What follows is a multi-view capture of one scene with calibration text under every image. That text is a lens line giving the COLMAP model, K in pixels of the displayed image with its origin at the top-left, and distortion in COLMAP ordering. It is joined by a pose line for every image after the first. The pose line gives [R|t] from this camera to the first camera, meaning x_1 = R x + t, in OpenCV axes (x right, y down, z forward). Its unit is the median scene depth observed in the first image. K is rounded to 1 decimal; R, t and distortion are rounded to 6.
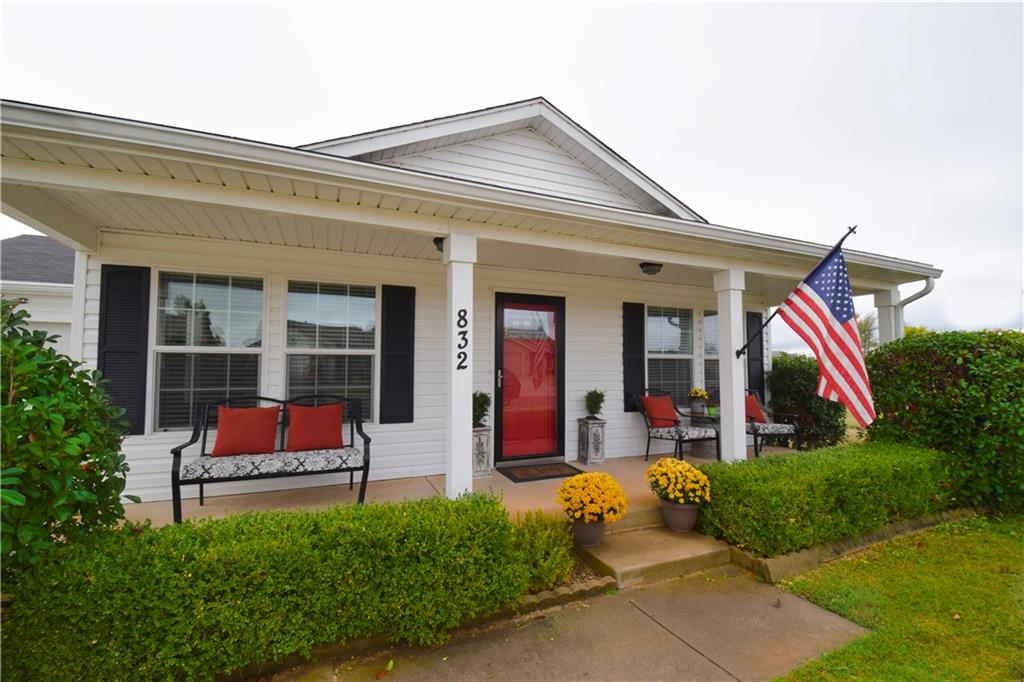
lens RADIAL K [[446.8, 0, 511.7], [0, 446.8, 342.4], [0, 0, 1]] dist [0.002019, -0.013132]
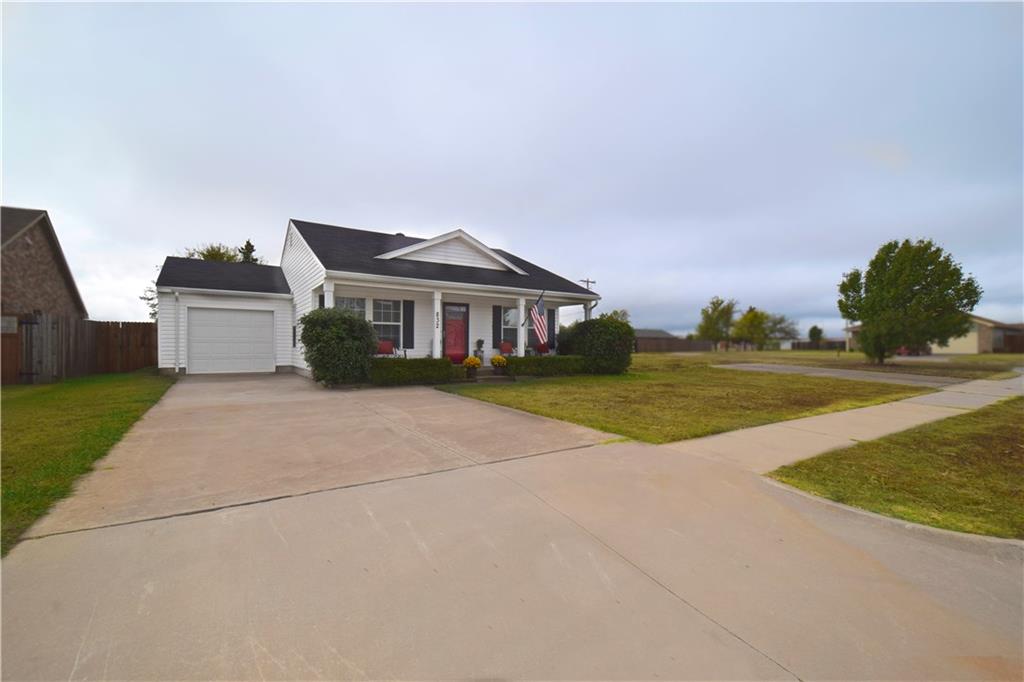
lens RADIAL K [[446.8, 0, 510.9], [0, 446.8, 342.1], [0, 0, 1]] dist [0.002019, -0.013132]
pose [[0.985695, 0.001734, 0.168531, -0.079250], [-0.010173, 0.998736, 0.049226, -0.007043], [-0.168232, -0.050237, 0.984466, -1.623915]]
